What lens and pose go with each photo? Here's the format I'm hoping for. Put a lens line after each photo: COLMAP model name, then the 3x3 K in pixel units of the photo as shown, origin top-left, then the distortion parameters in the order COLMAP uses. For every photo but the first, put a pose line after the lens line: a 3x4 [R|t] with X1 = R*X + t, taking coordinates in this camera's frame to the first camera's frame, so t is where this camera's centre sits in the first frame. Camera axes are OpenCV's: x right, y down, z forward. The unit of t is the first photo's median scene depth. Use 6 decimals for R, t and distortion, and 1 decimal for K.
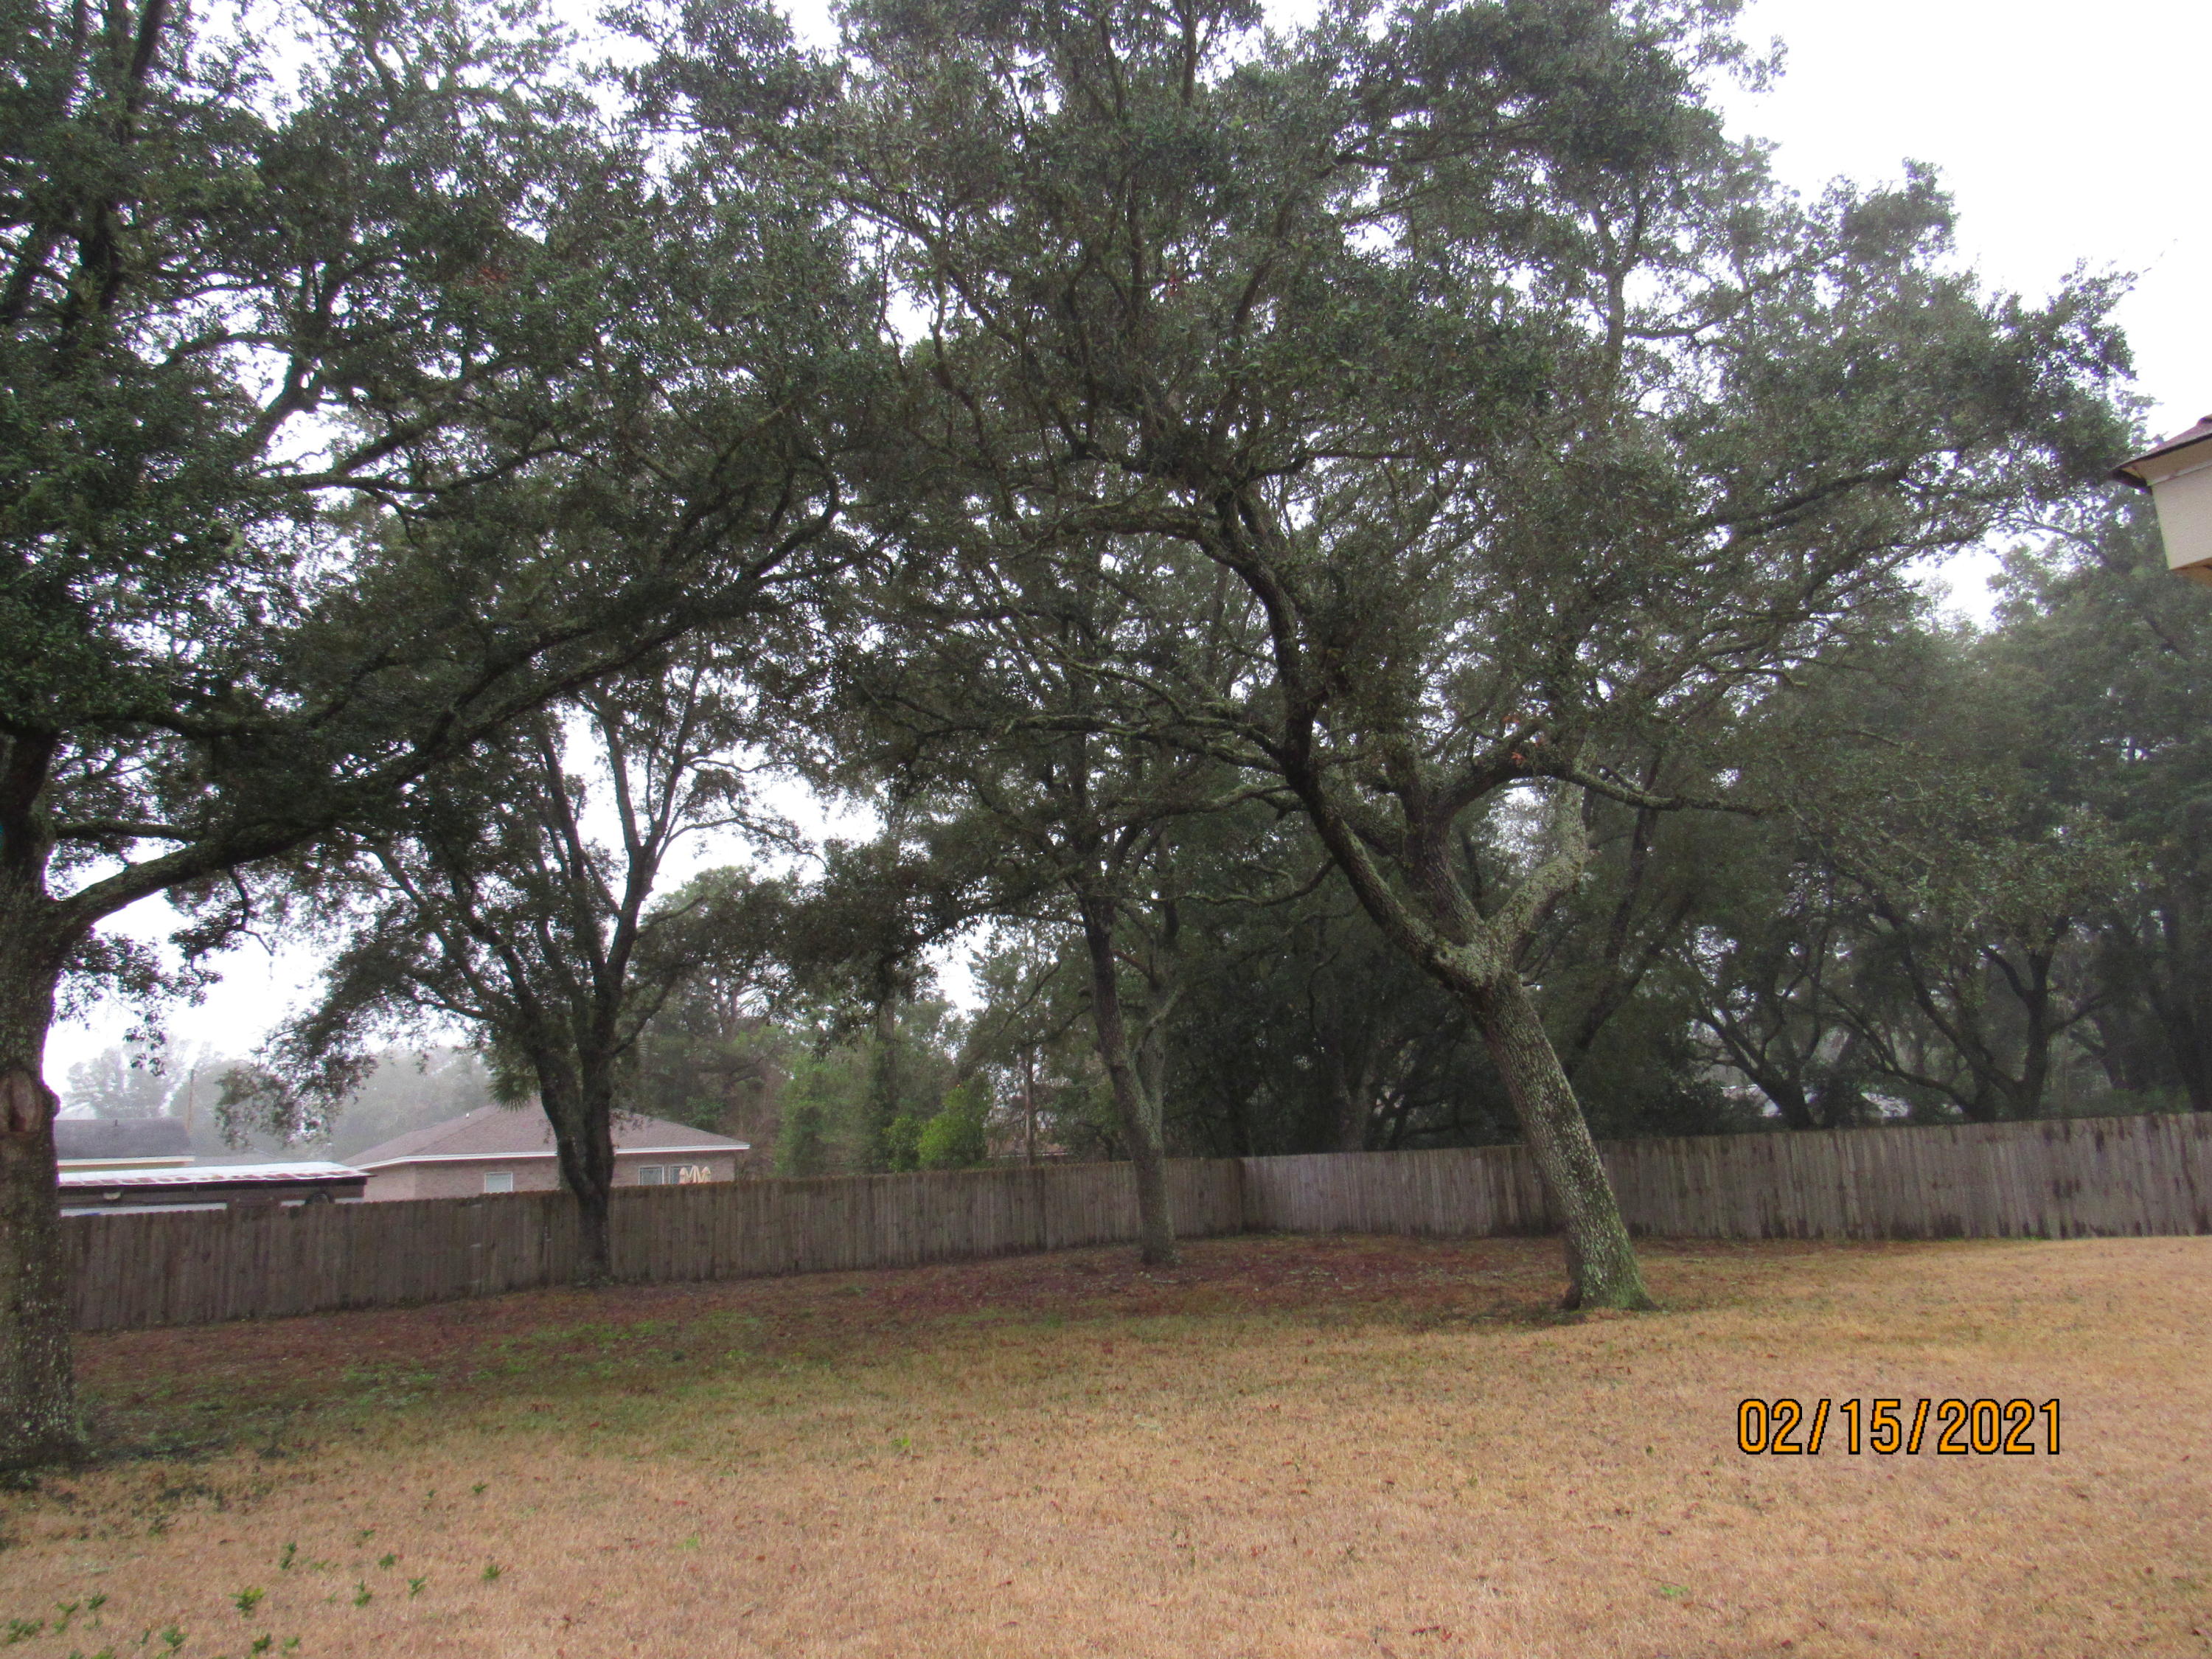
lens RADIAL K [[1579.4, 0, 1106.0], [0, 1579.4, 829.5], [0, 0, 1]] dist [-0.033999, 0.003318]
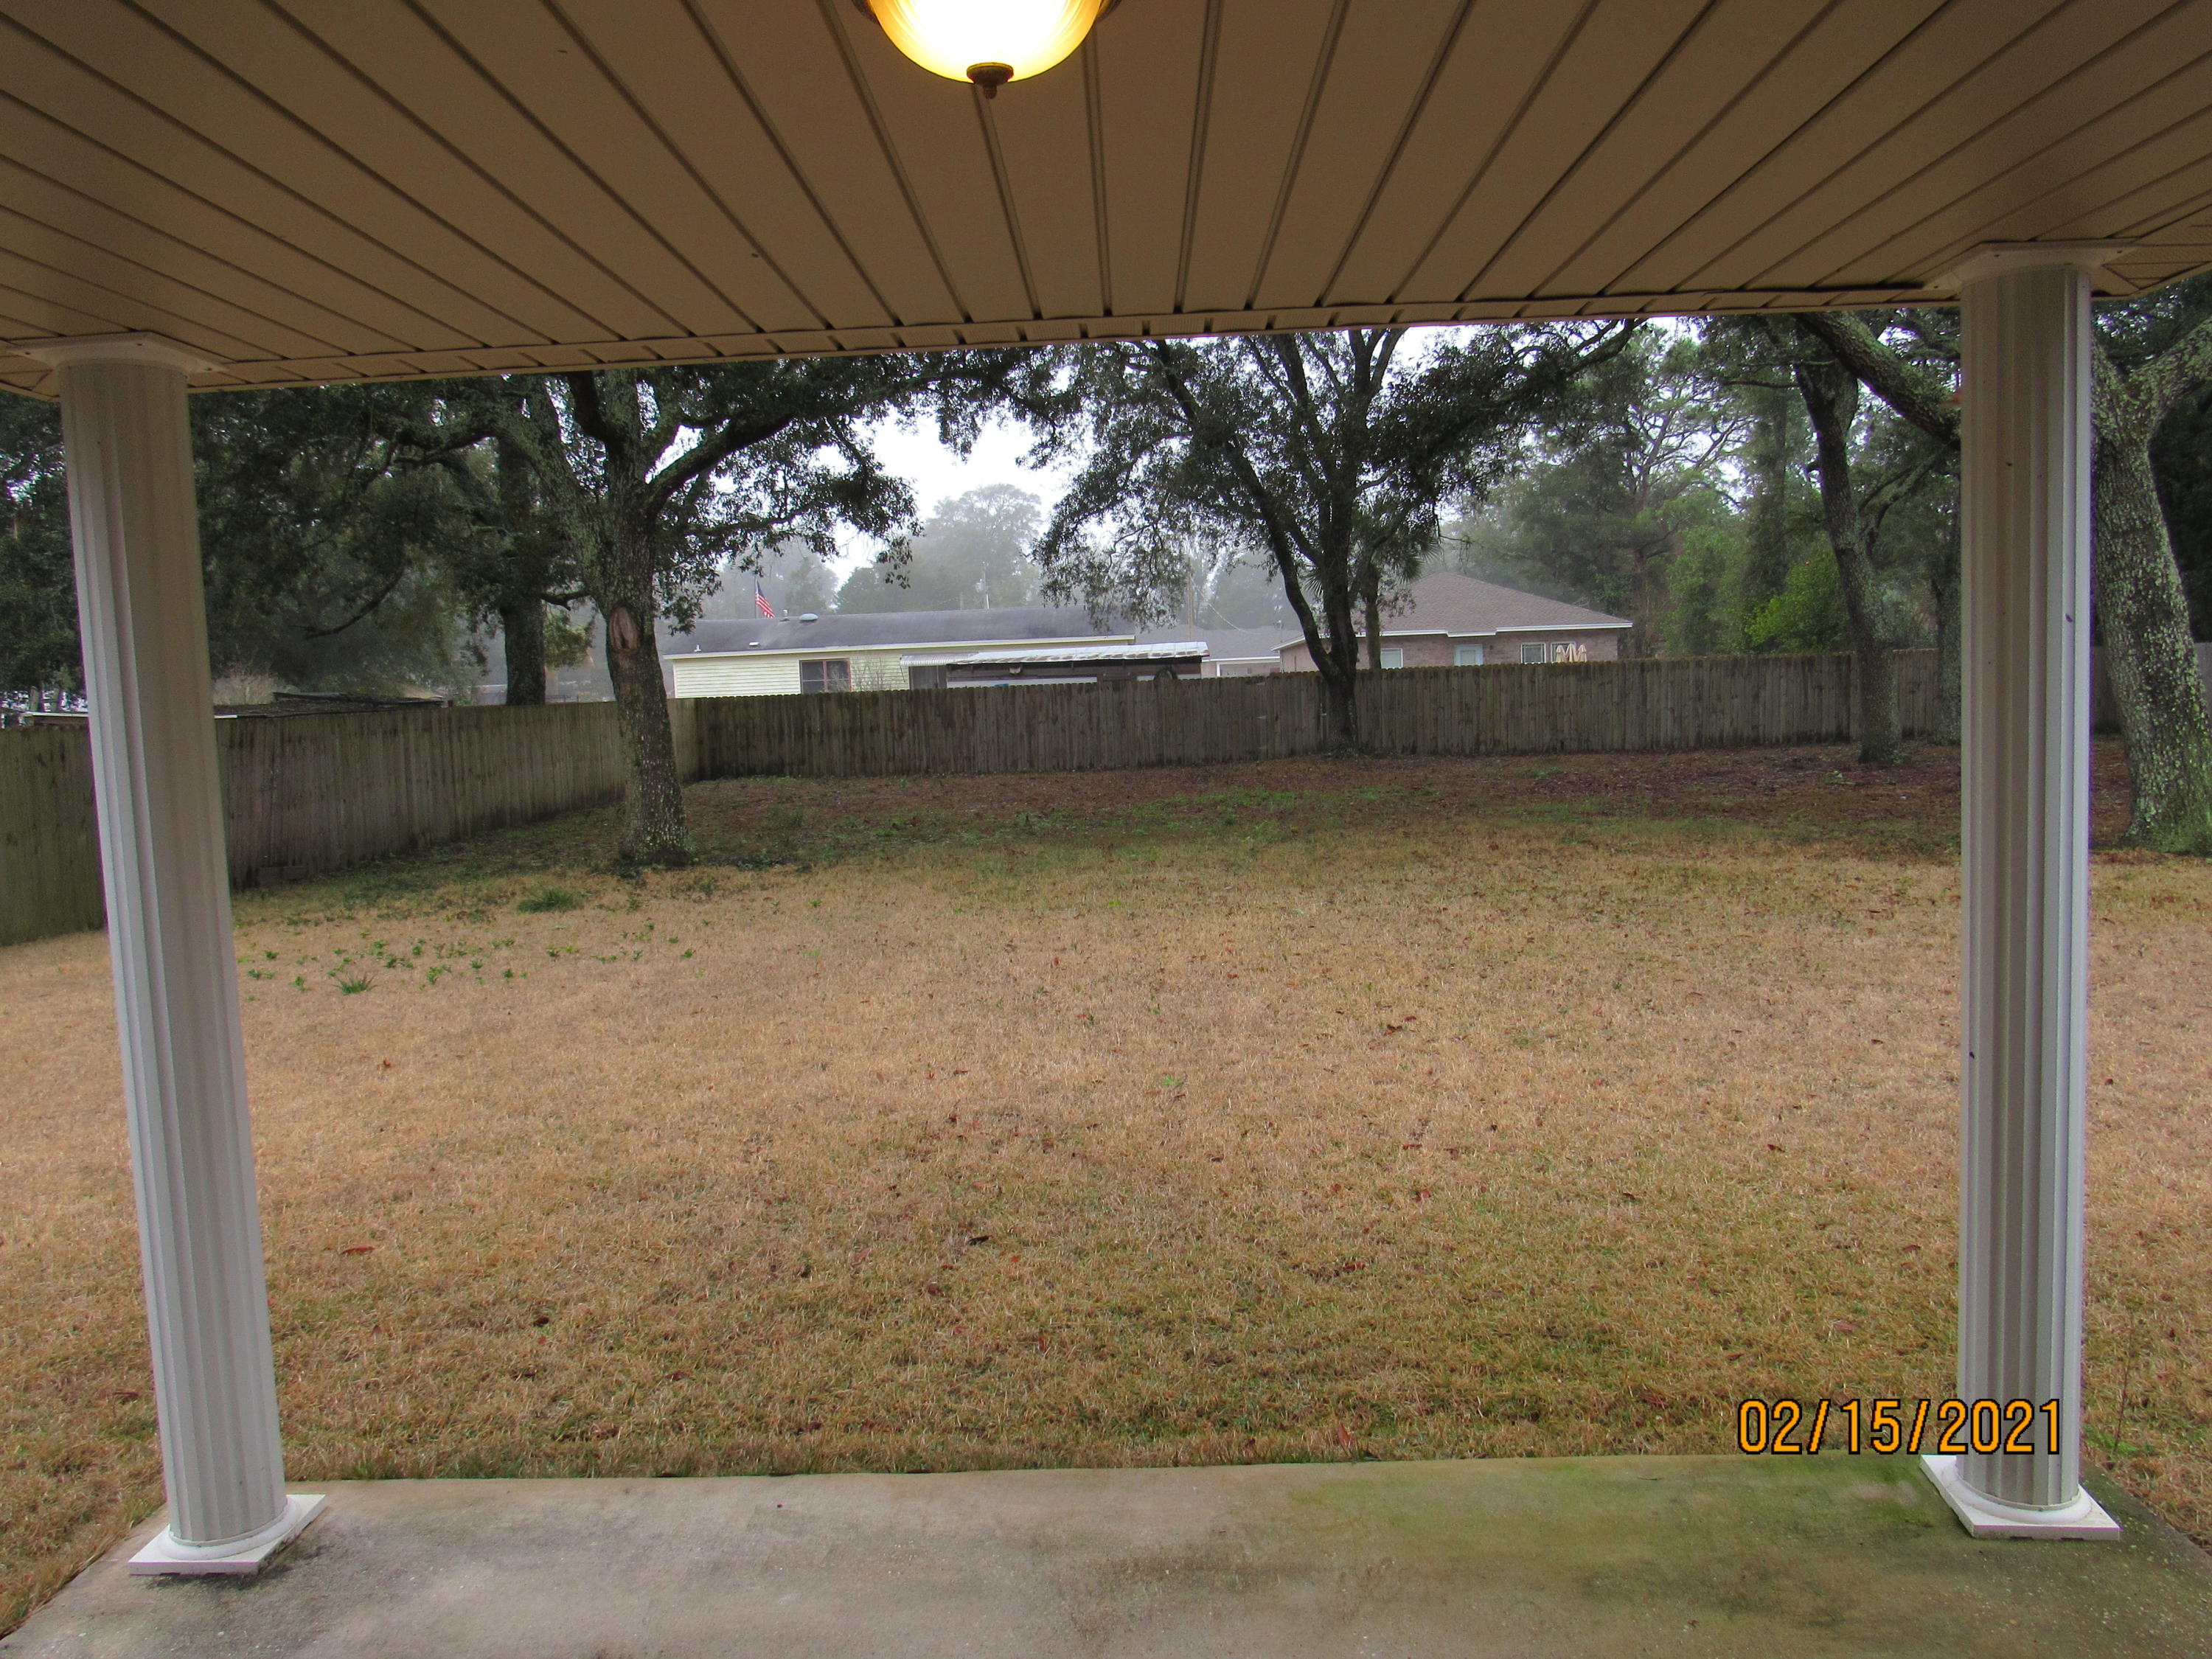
lens RADIAL K [[1579.4, 0, 1106.0], [0, 1579.4, 829.5], [0, 0, 1]] dist [-0.033999, 0.003318]
pose [[0.801262, 0.079403, -0.593021, 0.188004], [0.119502, 0.949945, 0.288659, -0.005708], [0.586258, -0.302159, 0.751666, 0.027949]]
